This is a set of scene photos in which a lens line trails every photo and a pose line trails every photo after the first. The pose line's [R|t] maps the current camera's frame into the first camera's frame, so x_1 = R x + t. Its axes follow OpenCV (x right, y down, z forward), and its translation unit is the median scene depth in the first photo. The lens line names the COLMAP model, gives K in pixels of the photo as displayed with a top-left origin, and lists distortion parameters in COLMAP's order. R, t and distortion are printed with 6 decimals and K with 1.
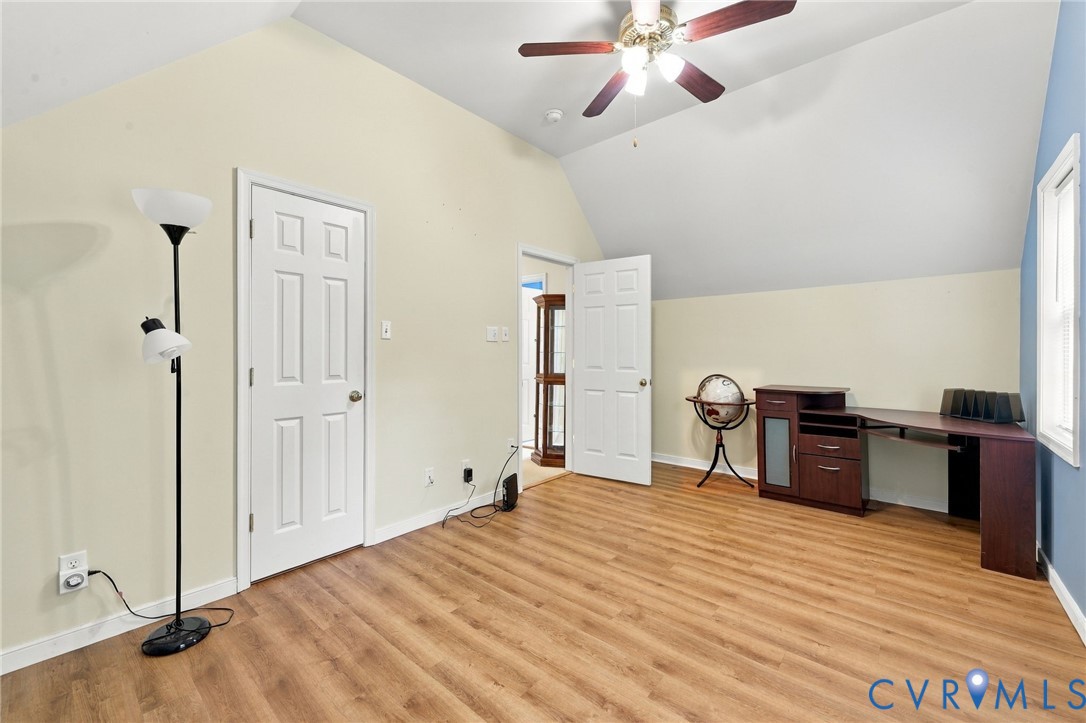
lens RADIAL K [[442.2, 0, 542.4], [0, 442.2, 354.5], [0, 0, 1]] dist [-0.012678, -0.000373]
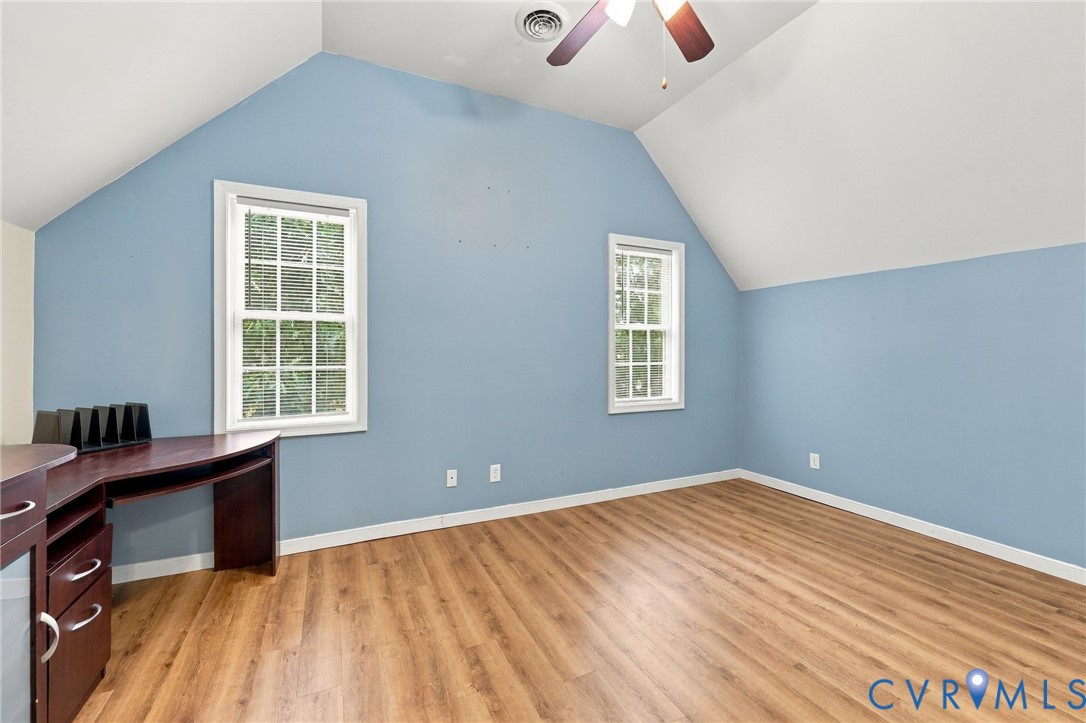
lens RADIAL K [[442.2, 0, 545.5], [0, 442.2, 354.7], [0, 0, 1]] dist [-0.012678, -0.000373]
pose [[-0.918939, -0.004372, 0.394376, 0.106644], [-0.000608, 0.999953, 0.009668, -0.001954], [-0.394400, 0.008644, -0.918898, 1.899527]]
